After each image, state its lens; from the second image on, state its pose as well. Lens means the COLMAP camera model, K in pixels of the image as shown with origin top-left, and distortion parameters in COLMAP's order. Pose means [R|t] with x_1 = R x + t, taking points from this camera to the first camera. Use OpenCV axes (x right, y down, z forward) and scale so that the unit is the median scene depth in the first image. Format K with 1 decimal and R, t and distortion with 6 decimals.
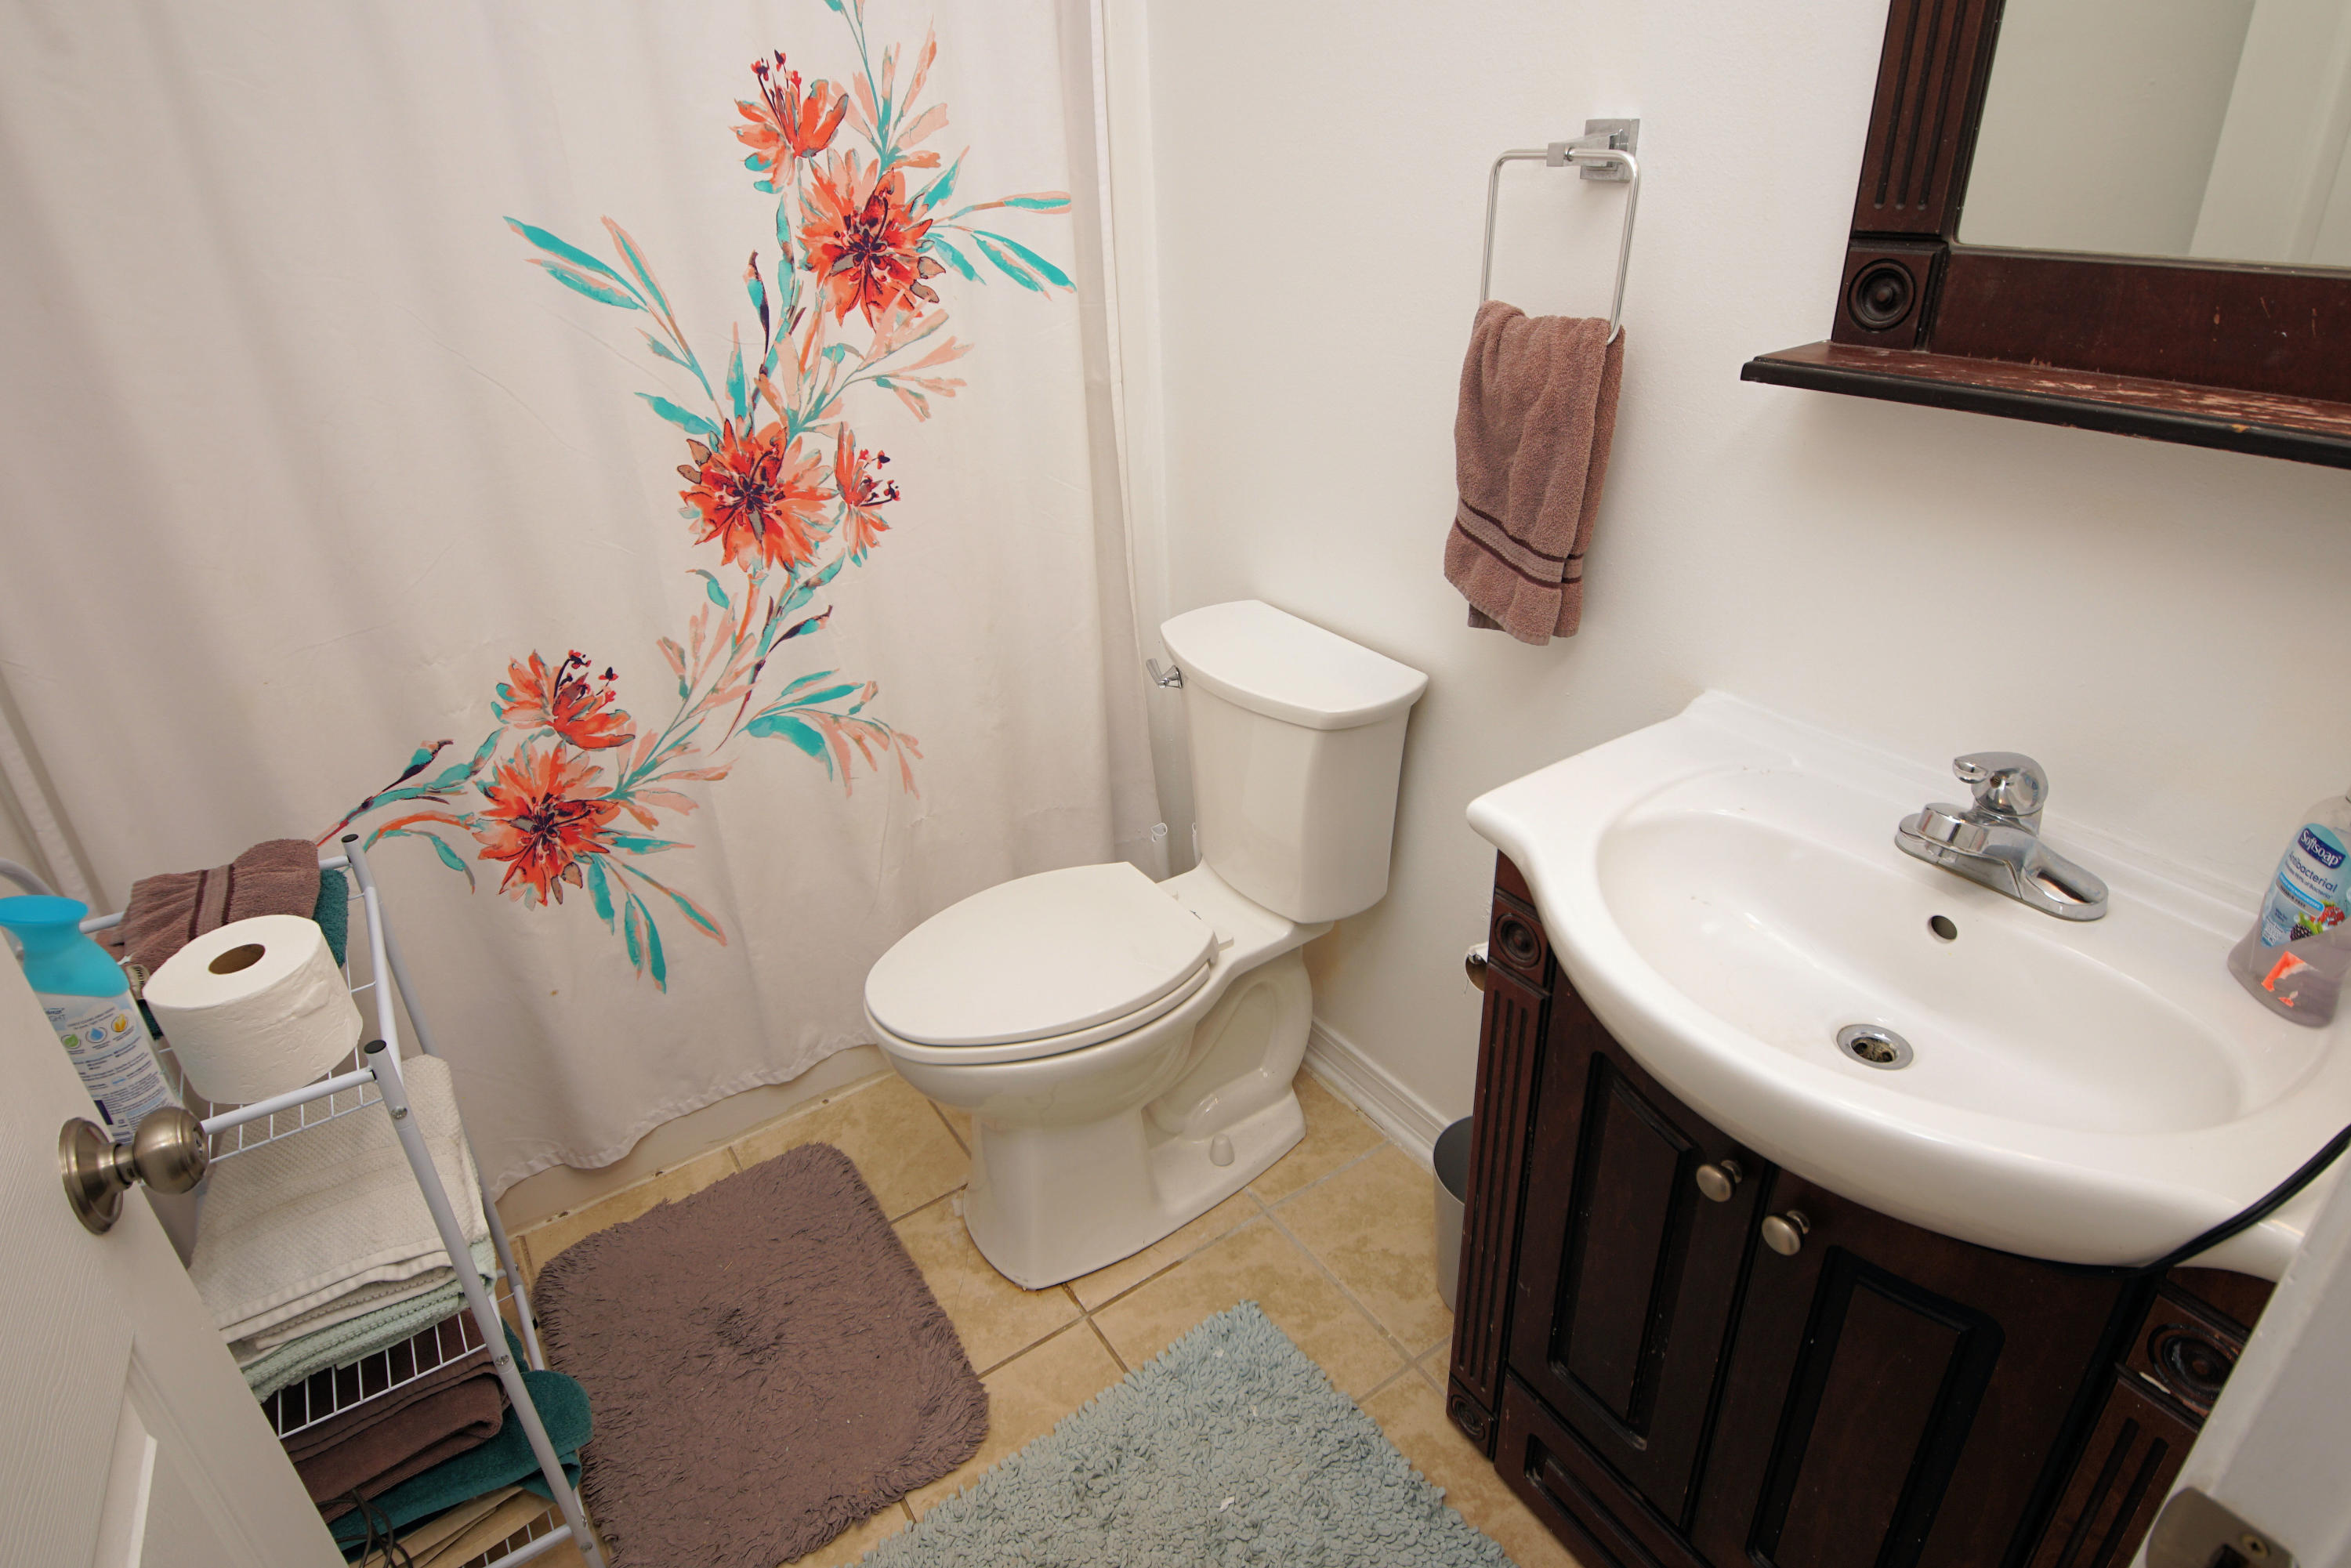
lens RADIAL K [[1269.7, 0, 1189.0], [0, 1269.7, 784.7], [0, 0, 1]] dist [-0.001829, -0.004181]
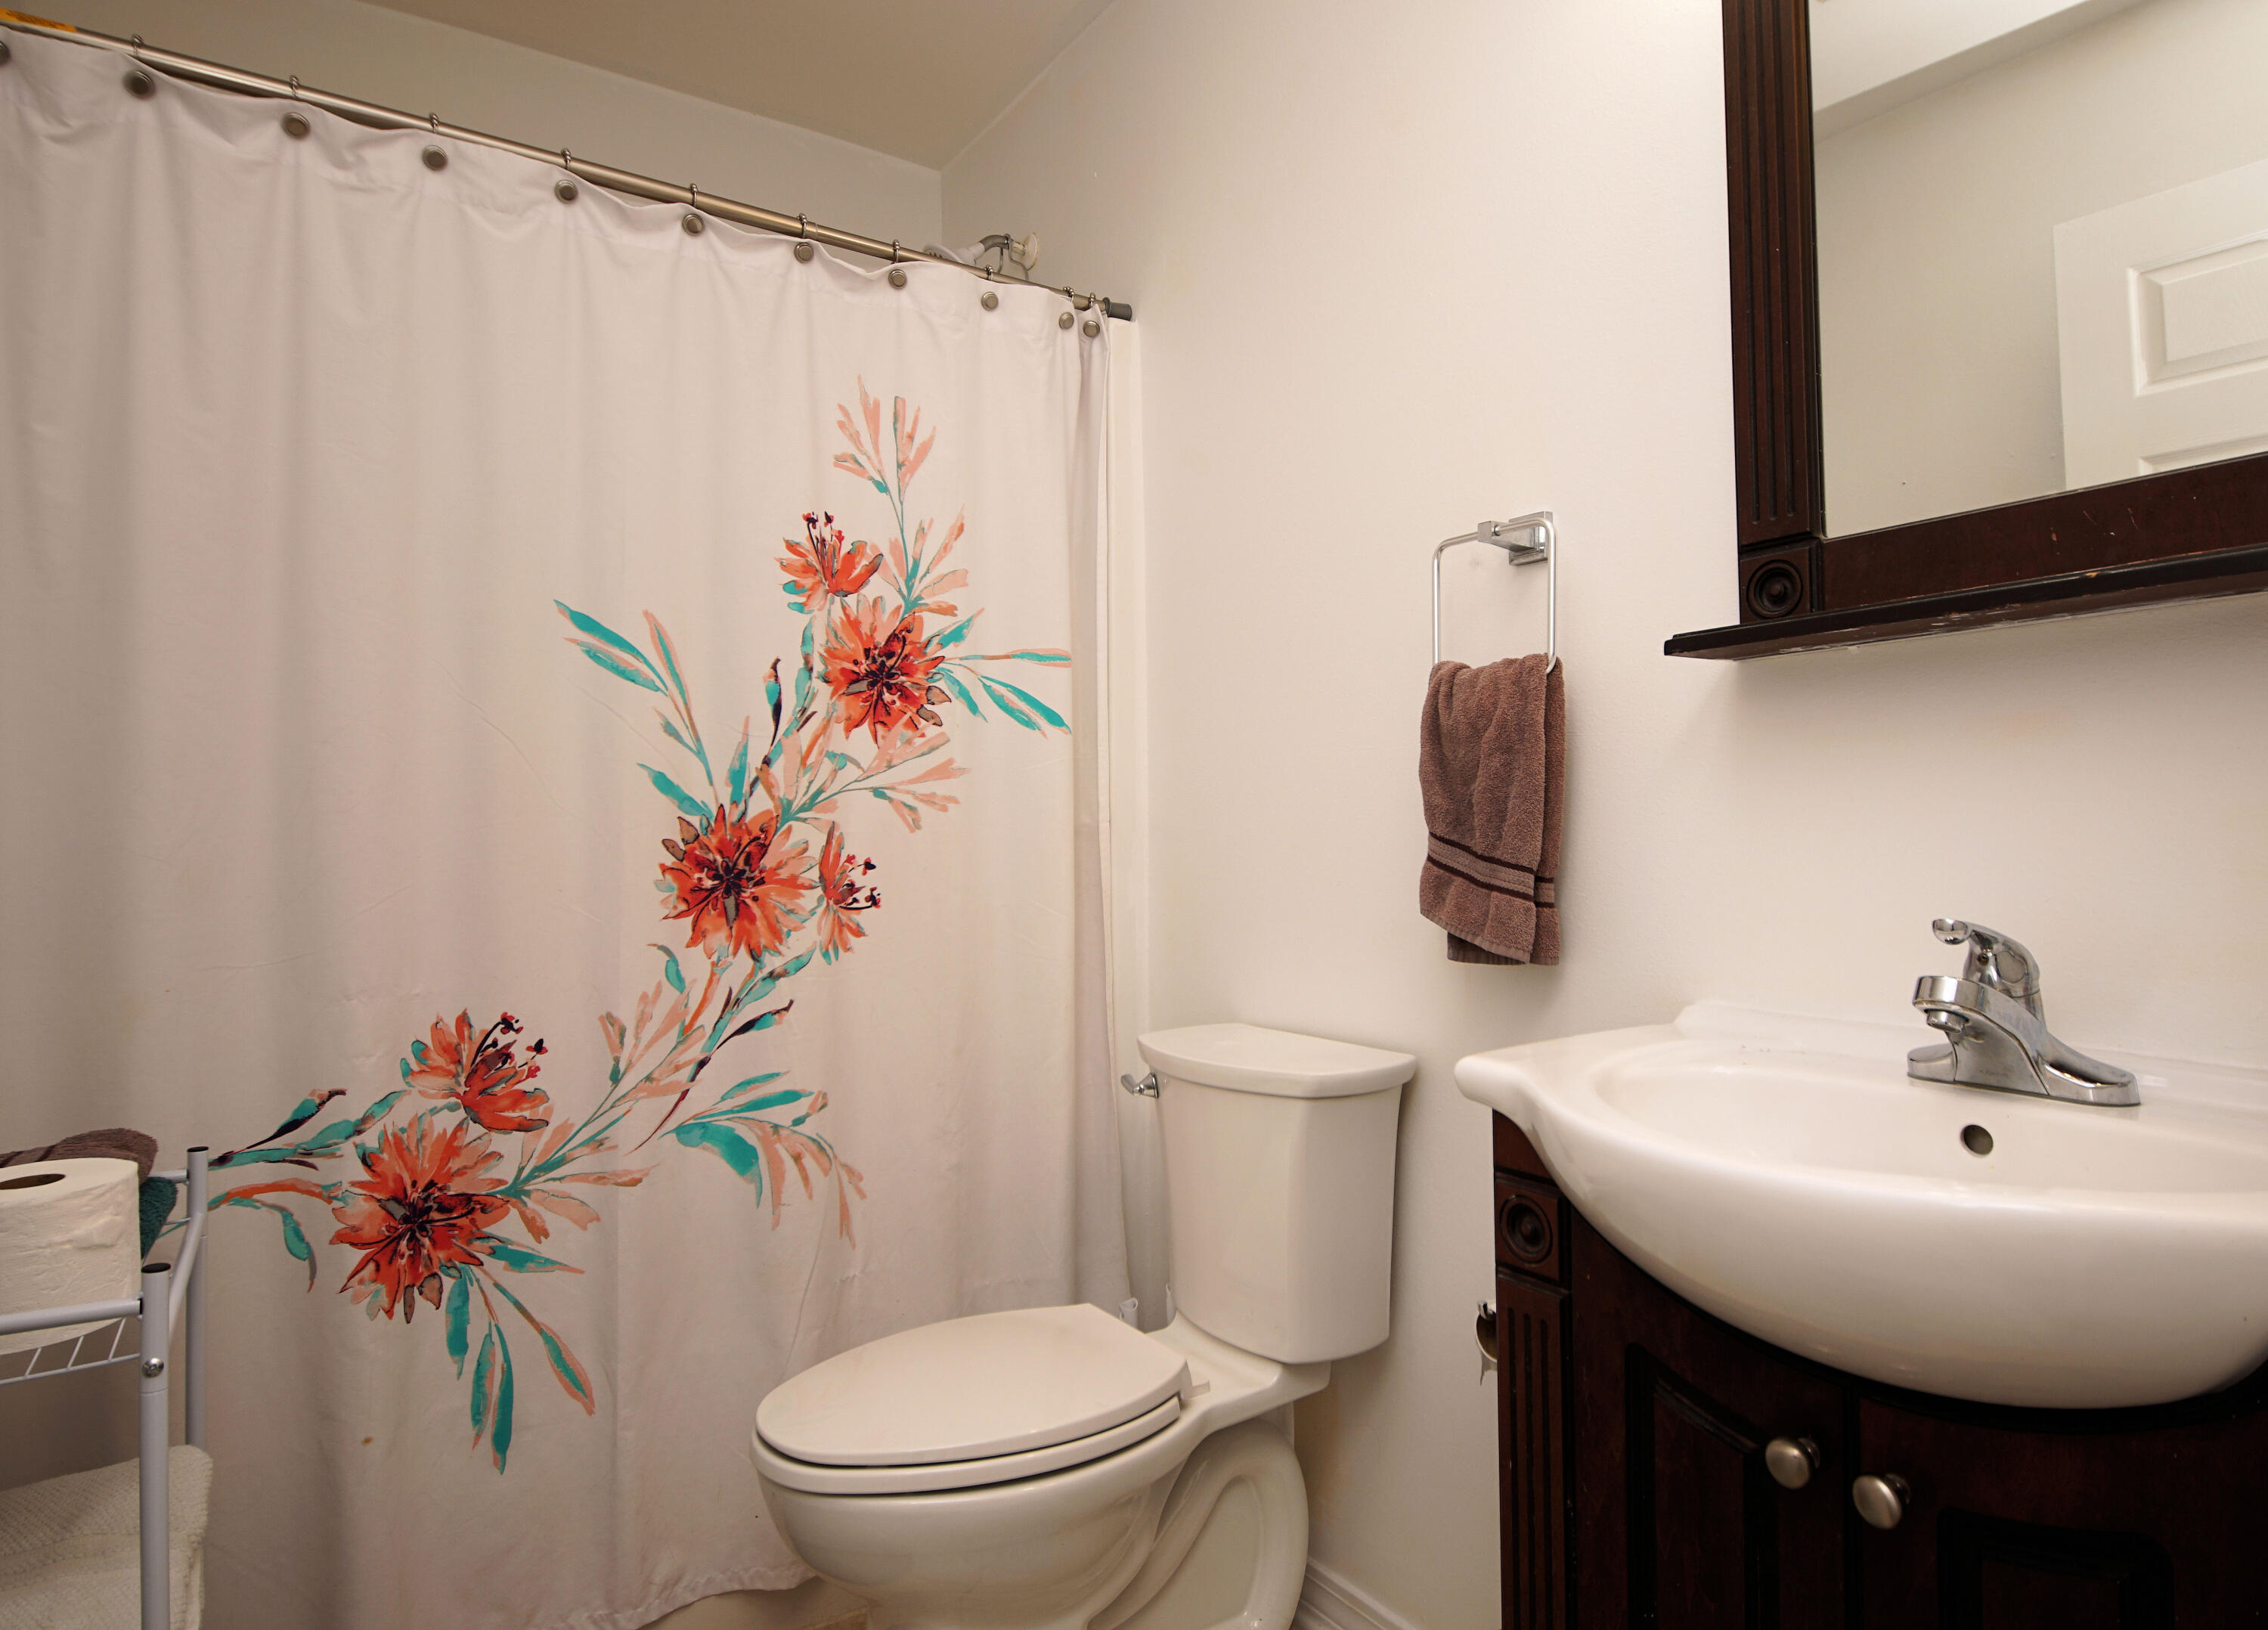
lens RADIAL K [[1309.1, 0, 1235.8], [0, 1309.1, 758.4], [0, 0, 1]] dist [0.010131, -0.019270]
pose [[0.999163, 0.021596, 0.034744, 0.014705], [-0.001475, 0.867773, -0.496959, 0.207652], [-0.040882, 0.496491, 0.867078, 0.043761]]
